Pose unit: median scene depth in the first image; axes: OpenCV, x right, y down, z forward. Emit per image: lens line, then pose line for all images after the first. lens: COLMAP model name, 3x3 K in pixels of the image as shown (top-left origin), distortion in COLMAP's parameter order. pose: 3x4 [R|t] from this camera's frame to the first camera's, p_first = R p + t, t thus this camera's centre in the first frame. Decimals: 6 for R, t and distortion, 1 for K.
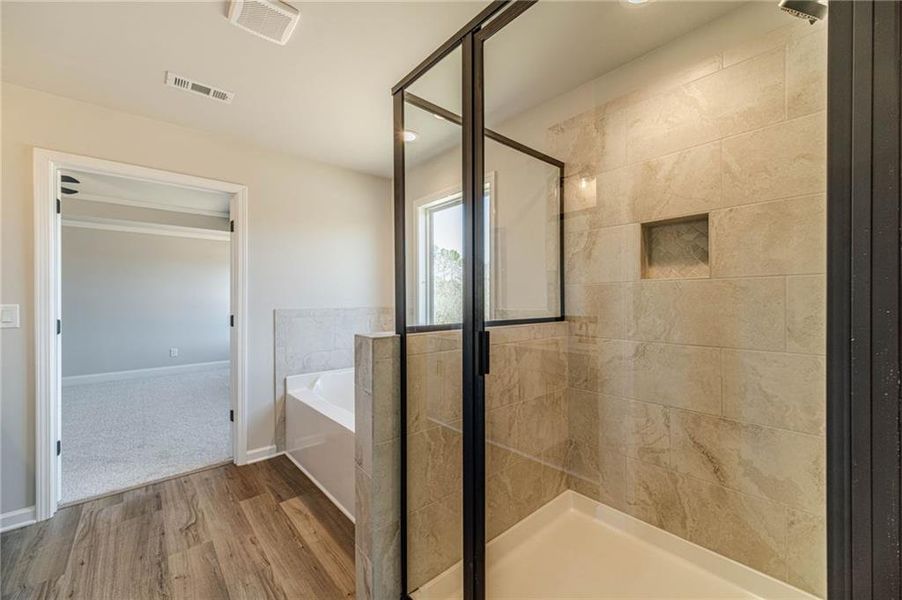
lens RADIAL K [[353.2, 0, 450.6], [0, 353.2, 300.2], [0, 0, 1]] dist [0.001525, 0.000615]
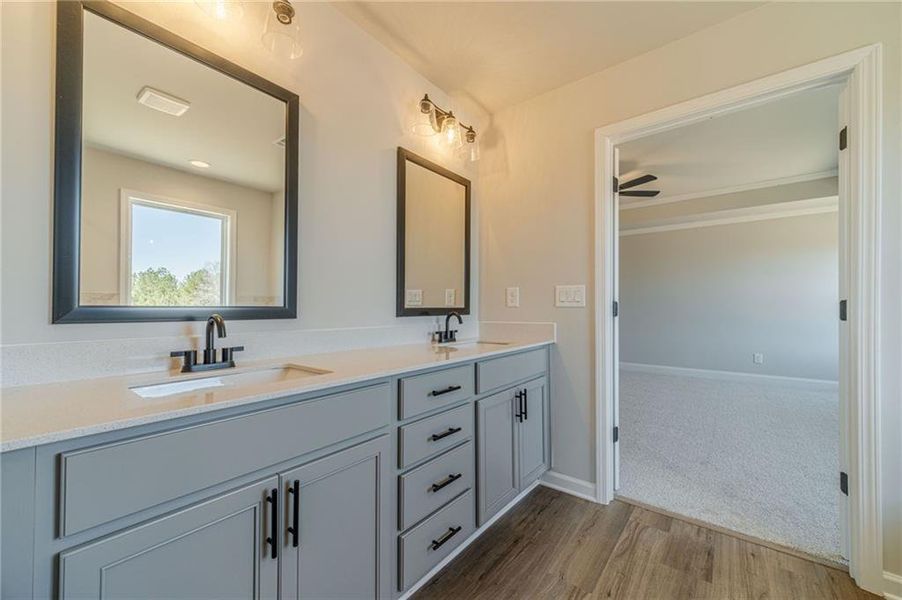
lens RADIAL K [[353.2, 0, 452.4], [0, 353.2, 302.5], [0, 0, 1]] dist [0.001525, 0.000615]
pose [[0.177267, -0.006192, -0.984143, -0.226012], [-0.002789, 0.999973, -0.006794, 0.063066], [0.984159, 0.003949, 0.177245, 0.373354]]
